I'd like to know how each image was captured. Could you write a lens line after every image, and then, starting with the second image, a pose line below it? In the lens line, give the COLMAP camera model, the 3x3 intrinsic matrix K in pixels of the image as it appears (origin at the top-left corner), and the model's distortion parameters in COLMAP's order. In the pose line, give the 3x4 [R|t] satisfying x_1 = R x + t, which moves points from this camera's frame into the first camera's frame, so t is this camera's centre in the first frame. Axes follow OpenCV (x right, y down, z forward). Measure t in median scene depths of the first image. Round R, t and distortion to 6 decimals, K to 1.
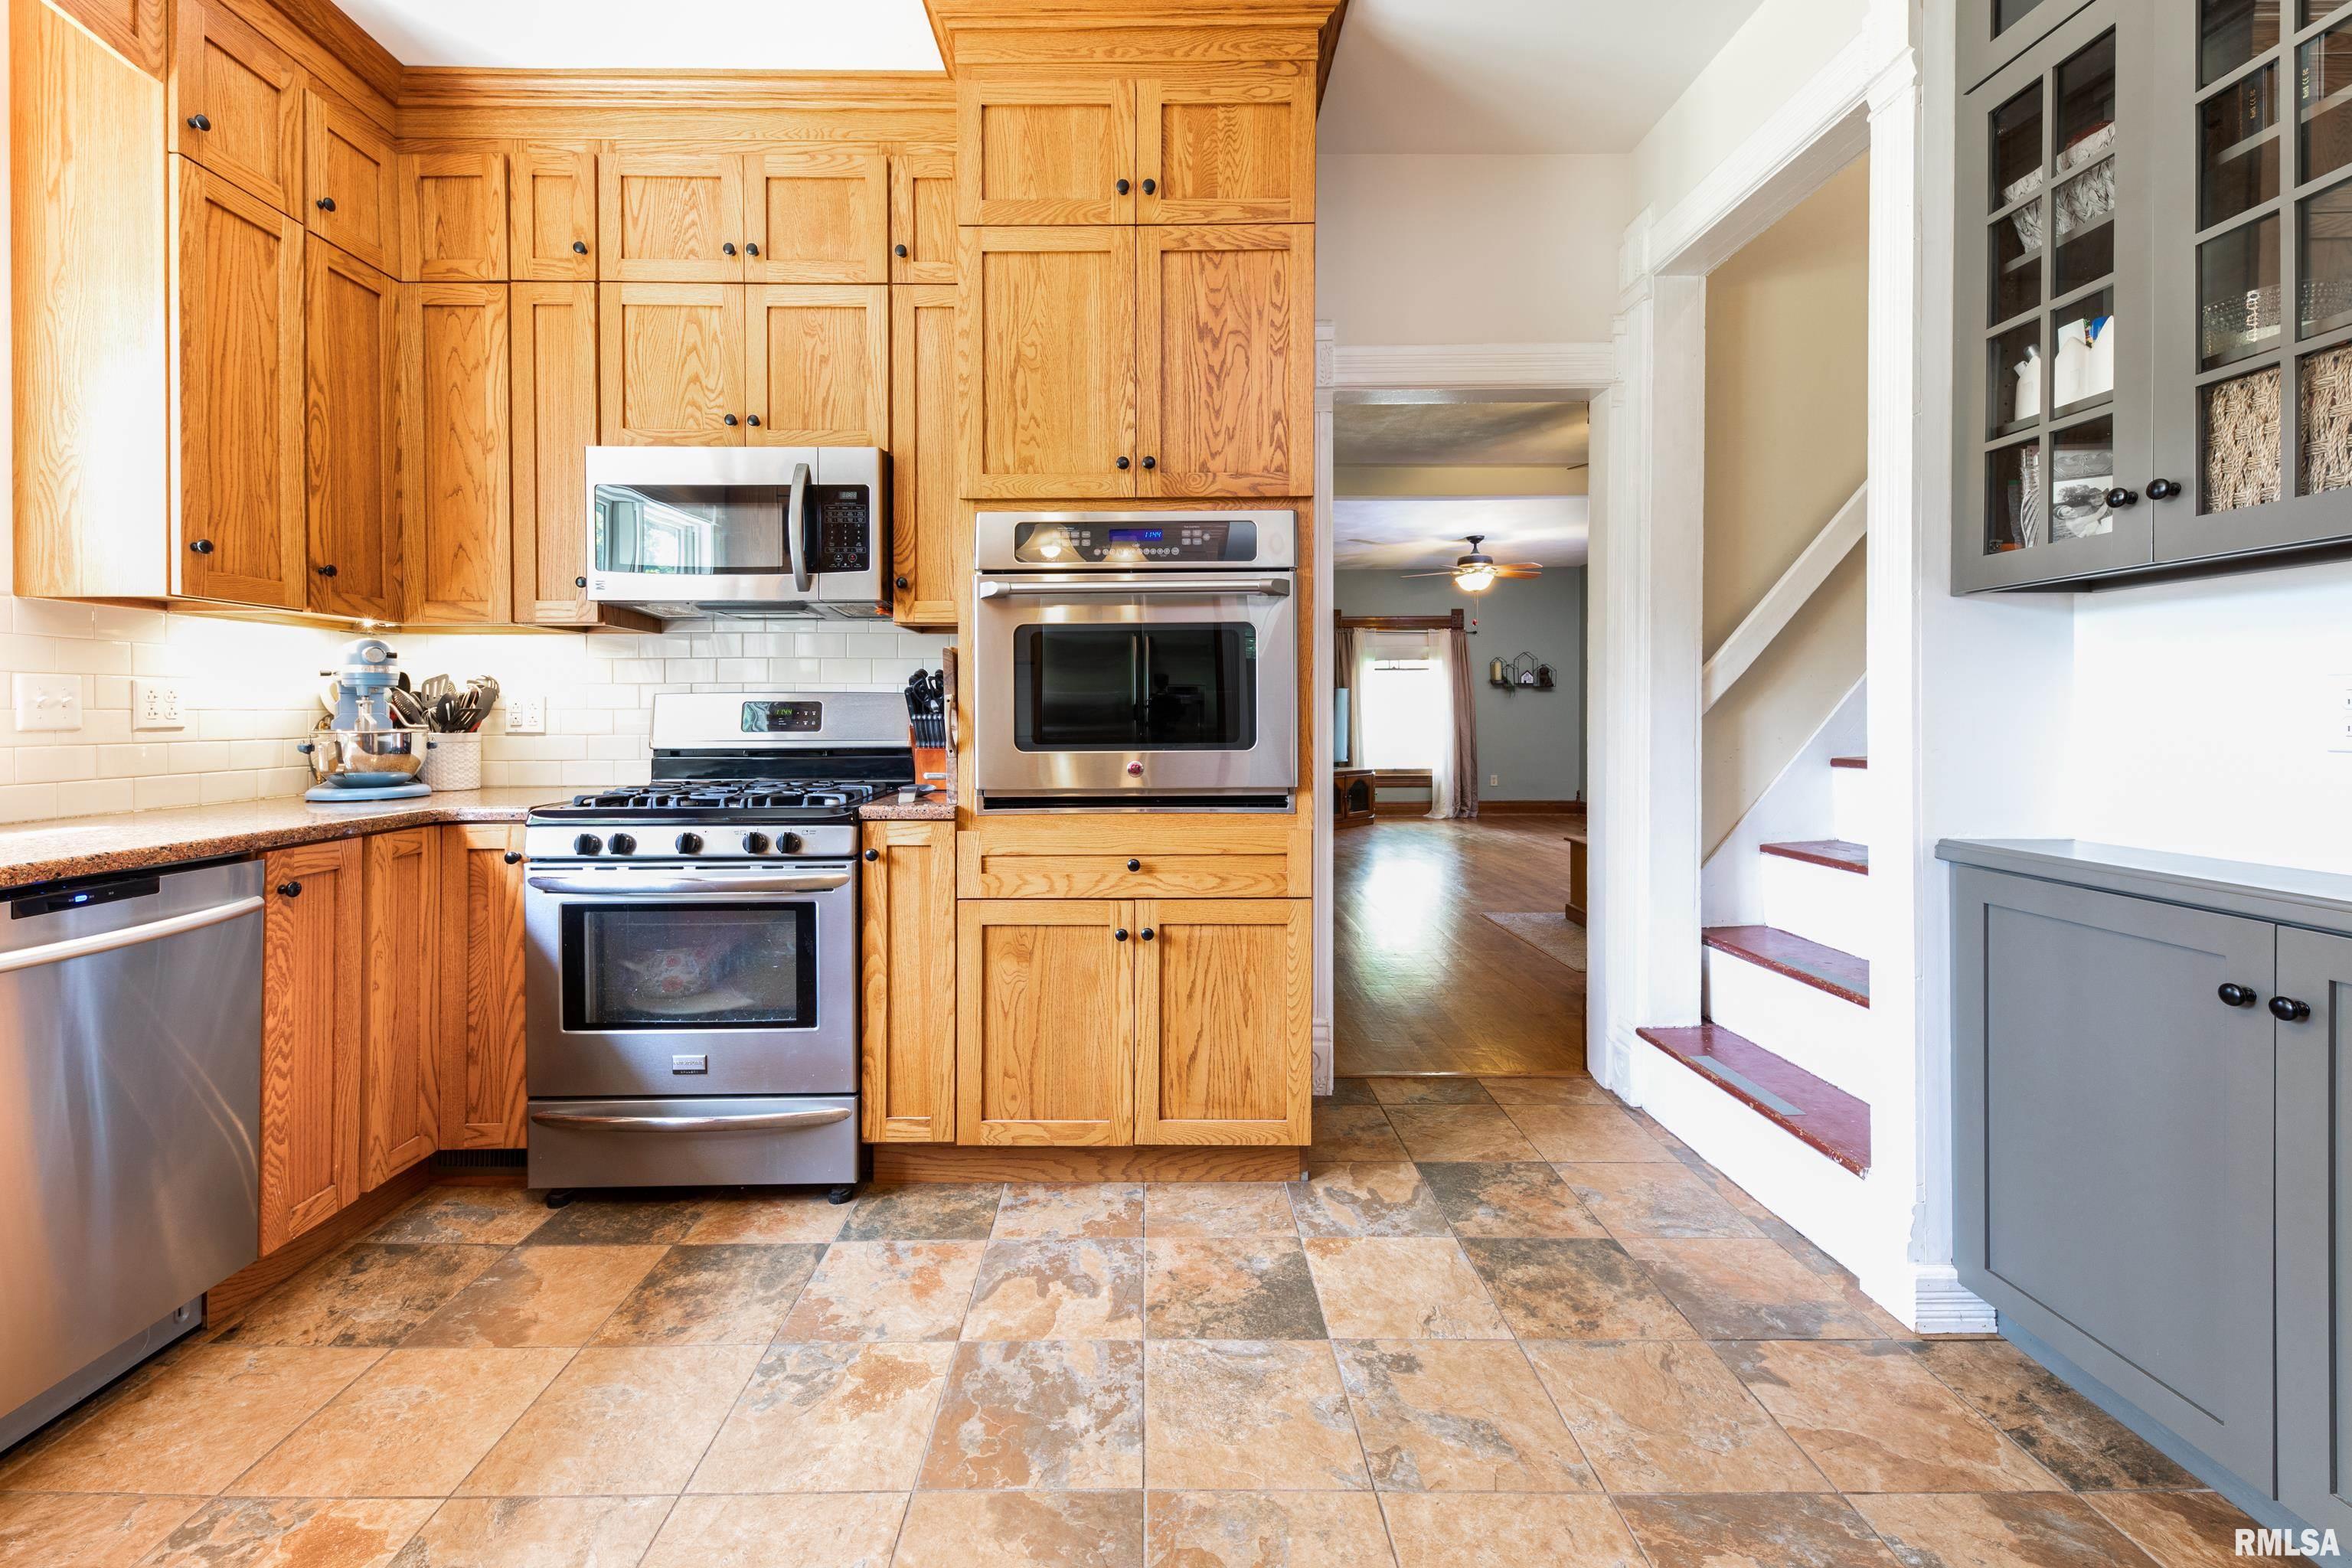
lens RADIAL K [[949.7, 0, 1164.6], [0, 949.7, 721.2], [0, 0, 1]] dist [0.009174, -0.000238]
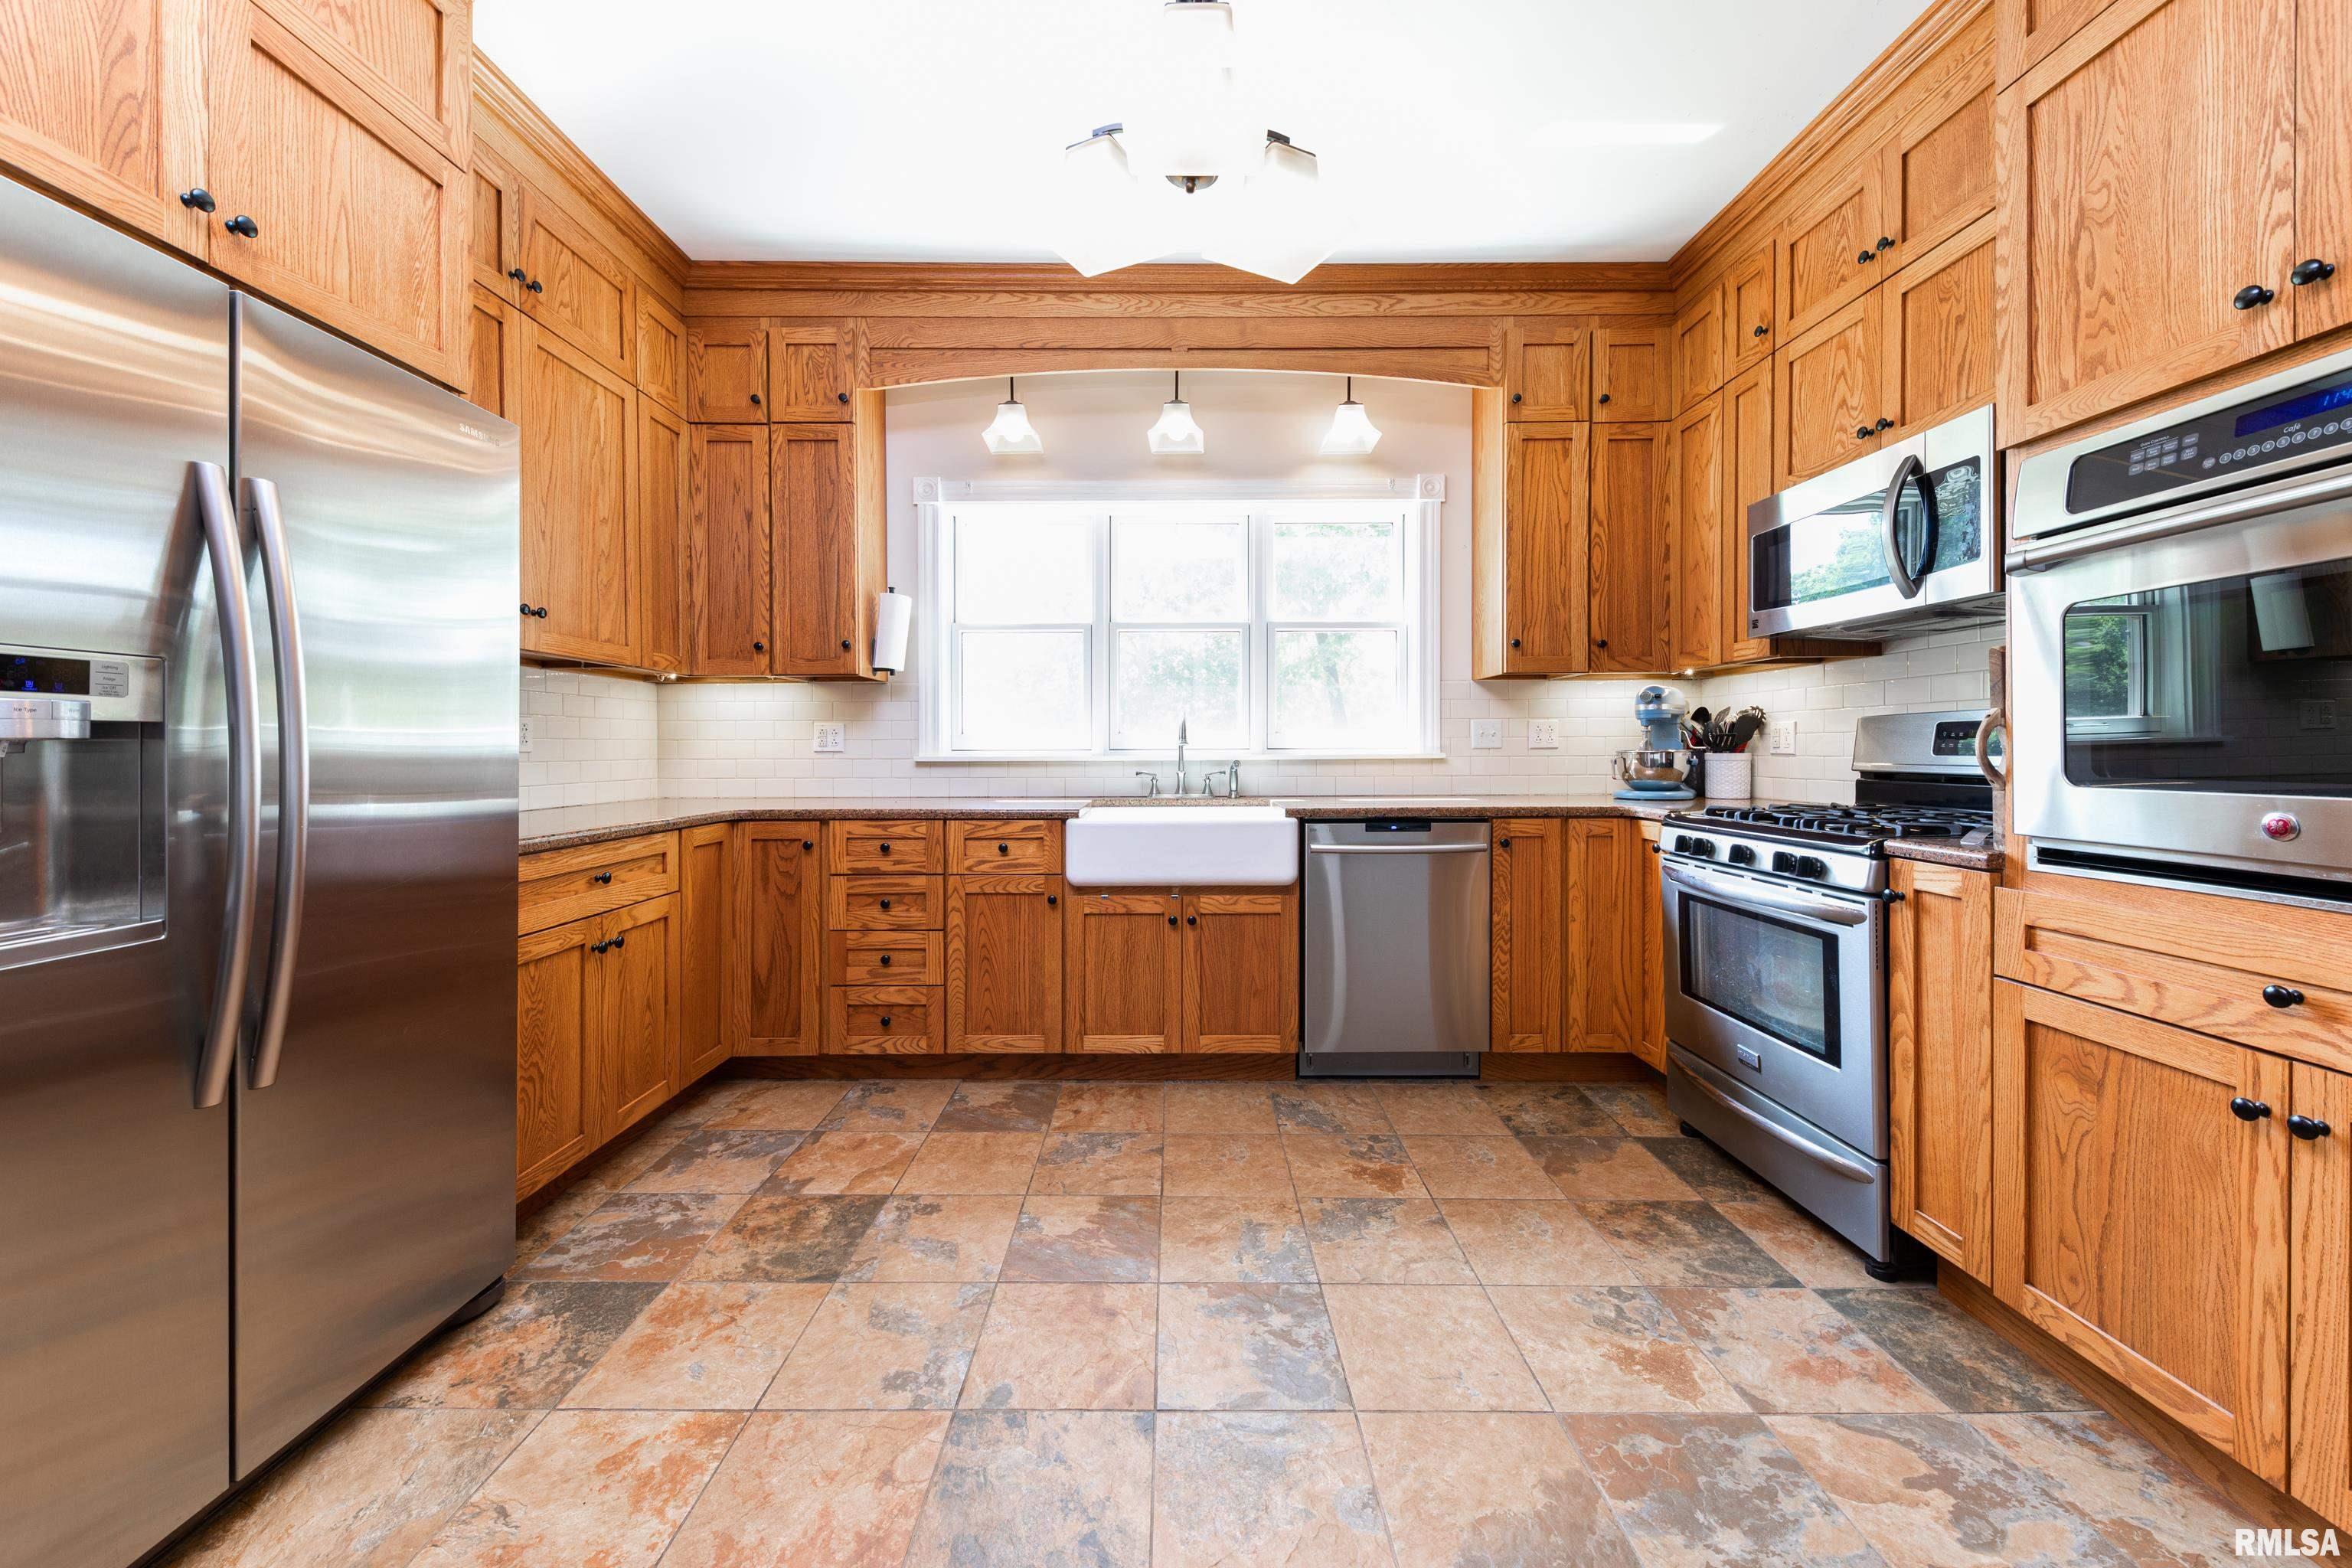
lens RADIAL K [[842.2, 0, 1168.6], [0, 842.2, 749.9], [0, 0, 1]] dist [0.022102, -0.008210]
pose [[-0.007880, 0.006090, -0.999950, 0.476991], [-0.003378, 0.999976, 0.006117, 0.003740], [0.999963, 0.003426, -0.007859, 0.340283]]
